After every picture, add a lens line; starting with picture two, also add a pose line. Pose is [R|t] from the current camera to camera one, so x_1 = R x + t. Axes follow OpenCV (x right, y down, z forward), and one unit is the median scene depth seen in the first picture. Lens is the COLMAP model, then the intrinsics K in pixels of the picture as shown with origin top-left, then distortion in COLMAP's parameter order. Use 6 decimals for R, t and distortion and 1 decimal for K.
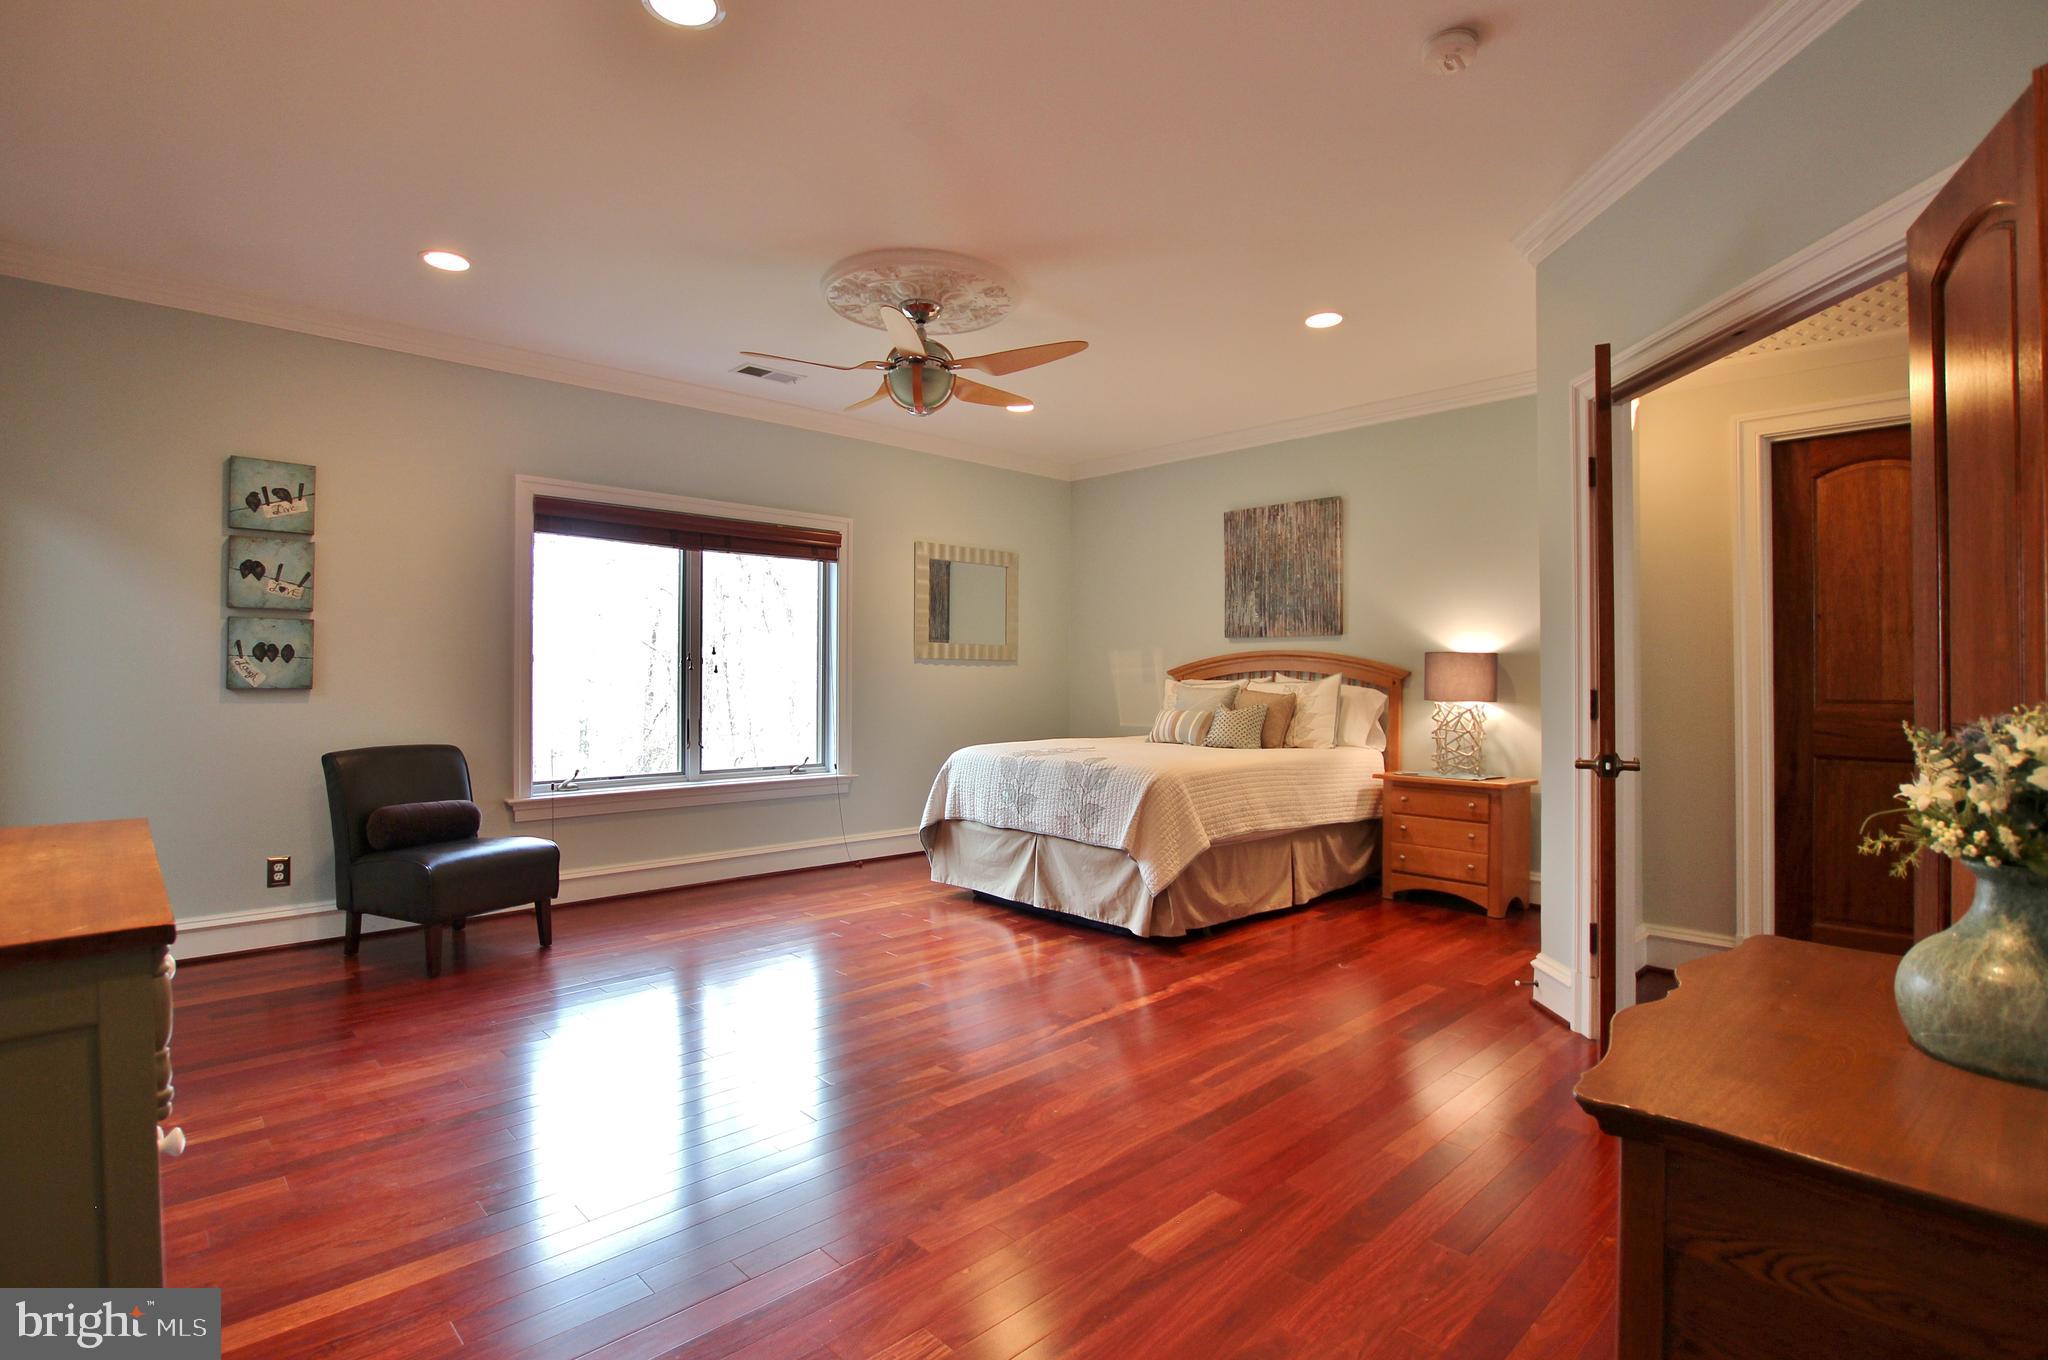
lens RADIAL K [[1022.9, 0, 1024.0], [0, 1022.9, 680.0], [0, 0, 1]] dist [-0.001039, -0.000028]
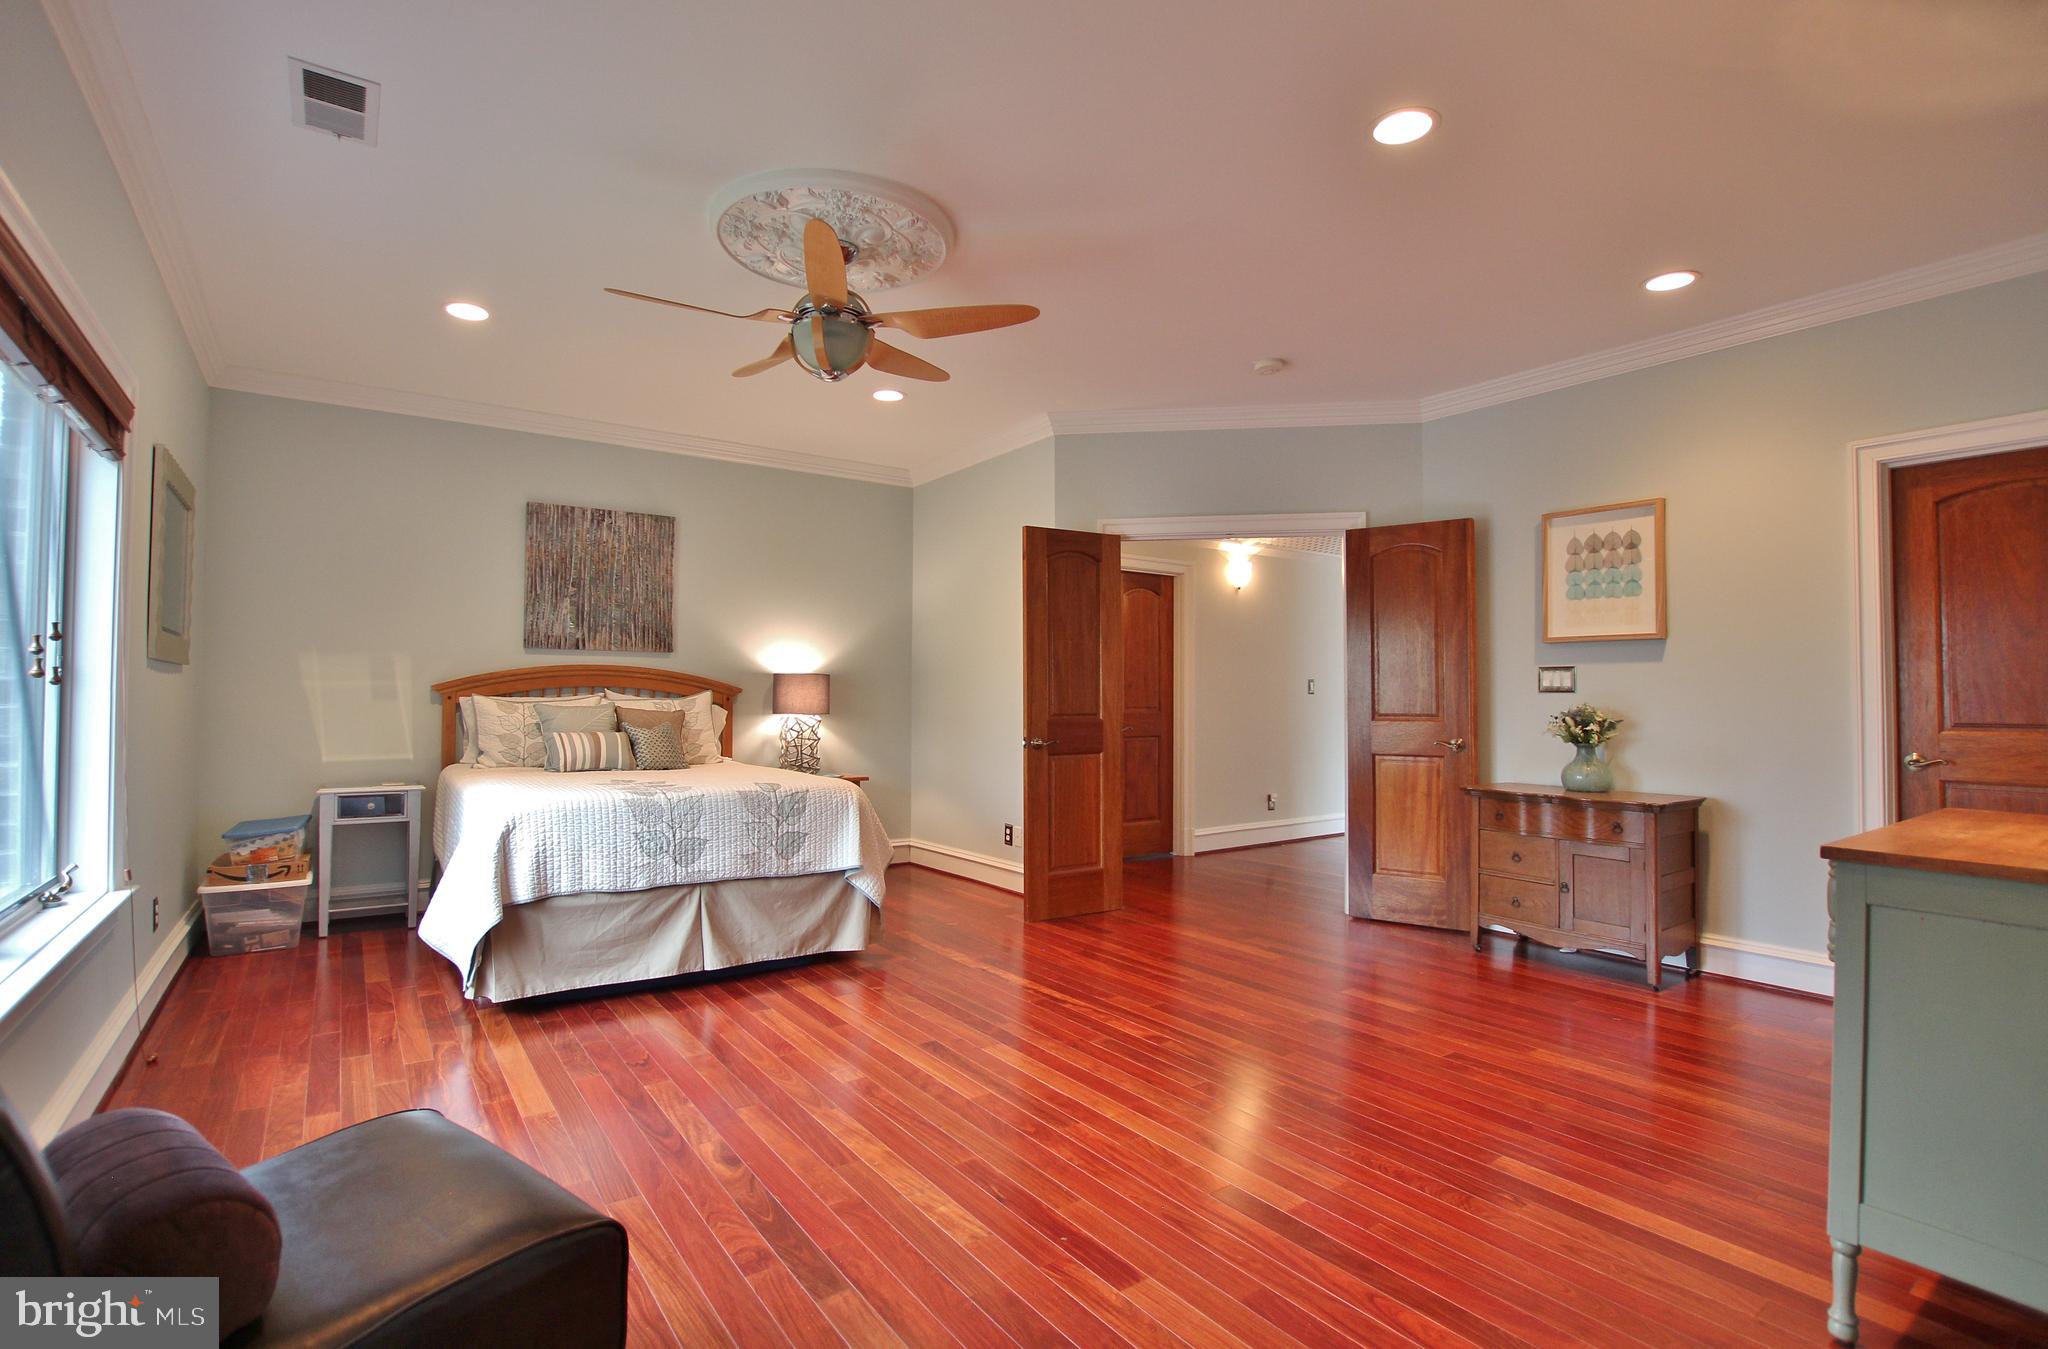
lens RADIAL K [[947.0, 0, 1020.7], [0, 947.0, 696.6], [0, 0, 1]] dist [0.000747, 0.000173]
pose [[0.164086, -0.005583, 0.986430, -0.640109], [-0.000147, 0.999984, 0.005684, -0.005833], [-0.986446, -0.001078, 0.164083, 0.561931]]
